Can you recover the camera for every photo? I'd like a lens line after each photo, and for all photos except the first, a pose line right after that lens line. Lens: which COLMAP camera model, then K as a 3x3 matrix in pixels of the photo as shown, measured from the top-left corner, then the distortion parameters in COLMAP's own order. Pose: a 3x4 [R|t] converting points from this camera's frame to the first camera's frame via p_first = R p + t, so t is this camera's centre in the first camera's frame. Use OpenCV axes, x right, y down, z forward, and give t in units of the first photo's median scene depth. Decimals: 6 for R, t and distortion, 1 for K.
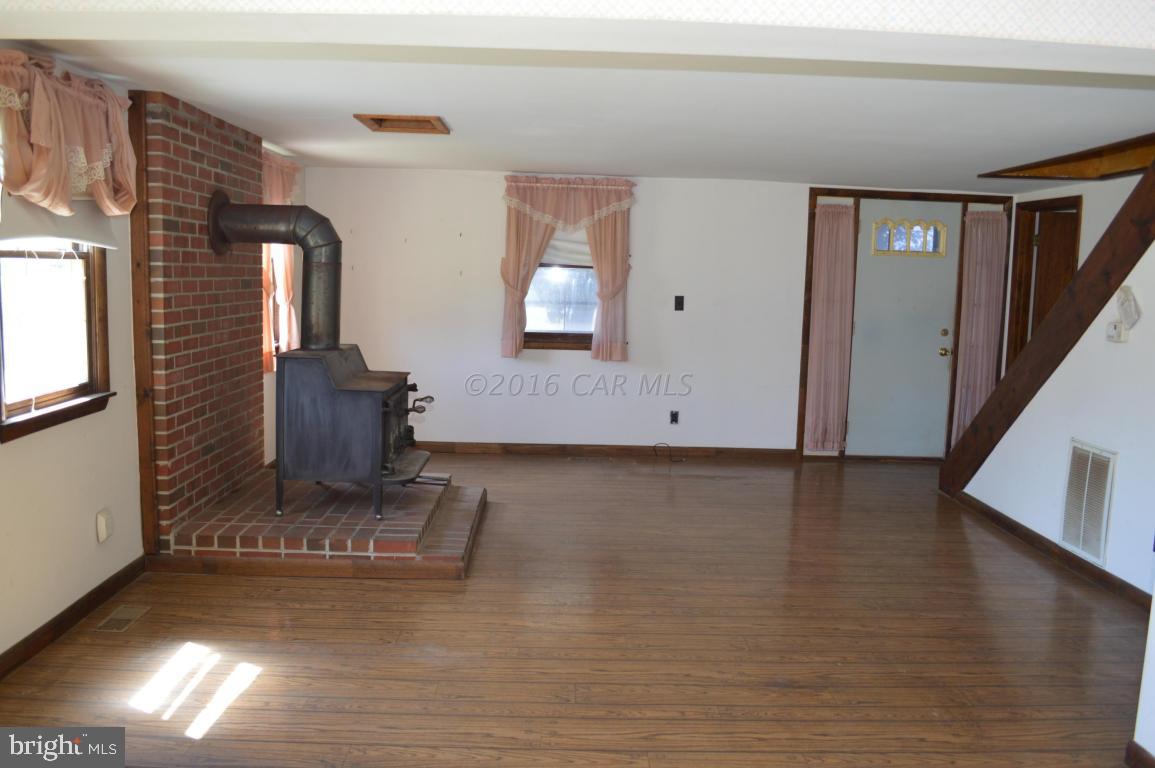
lens RADIAL K [[908.5, 0, 574.3], [0, 908.5, 382.9], [0, 0, 1]] dist [-0.082518, 0.006506]
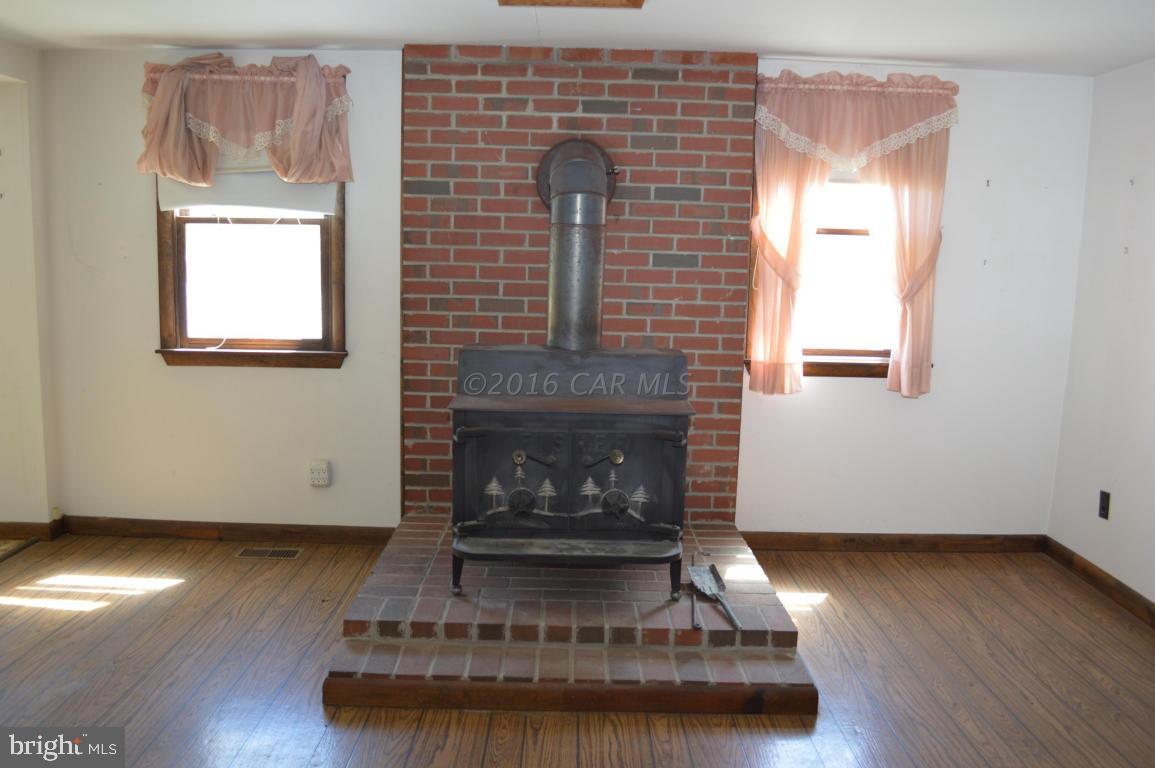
lens RADIAL K [[908.5, 0, 577.5], [0, 908.5, 385.1], [0, 0, 1]] dist [-0.082518, 0.006506]
pose [[-0.014292, 0.118740, -0.992823, 0.436293], [-0.144916, 0.982194, 0.119555, -0.097951], [0.989341, 0.145585, 0.003170, 1.047975]]
